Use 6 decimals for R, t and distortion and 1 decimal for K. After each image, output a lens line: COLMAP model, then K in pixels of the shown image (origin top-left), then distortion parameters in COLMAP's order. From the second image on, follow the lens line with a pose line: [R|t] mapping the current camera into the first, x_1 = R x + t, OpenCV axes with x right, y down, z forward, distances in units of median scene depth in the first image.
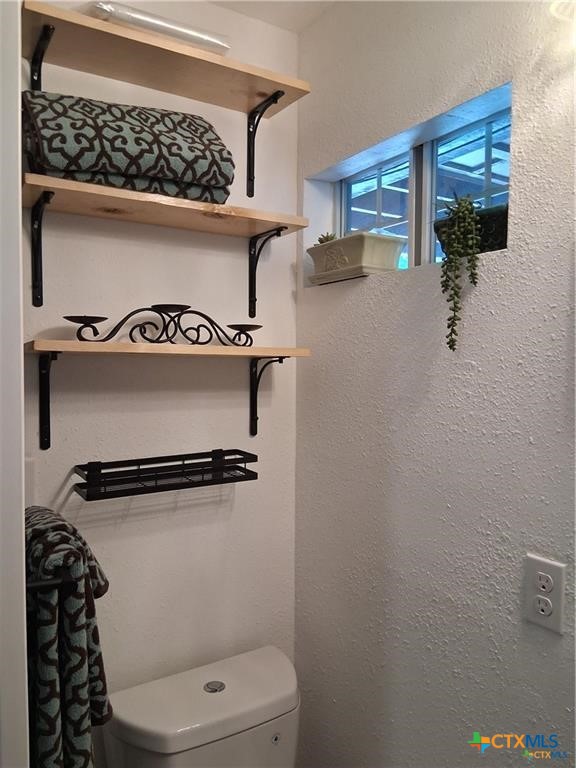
lens RADIAL K [[576.8, 0, 287.8], [0, 576.8, 384.0], [0, 0, 1]] dist [0.004867, -0.019662]
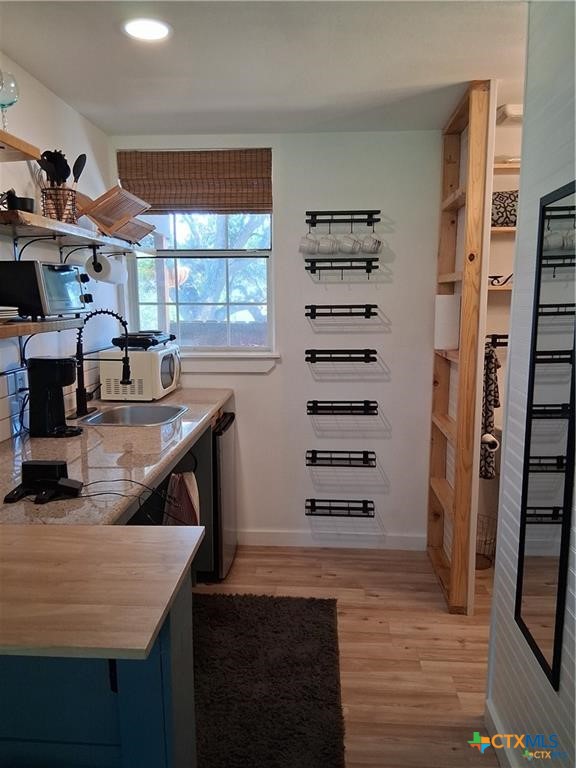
lens RADIAL K [[576.8, 0, 287.1], [0, 576.8, 383.6], [0, 0, 1]] dist [0.004867, -0.019662]
pose [[0.809273, 0.076753, -0.582396, 0.498216], [-0.017321, 0.994114, 0.106944, 0.116293], [0.587177, -0.076459, 0.805840, -1.901157]]
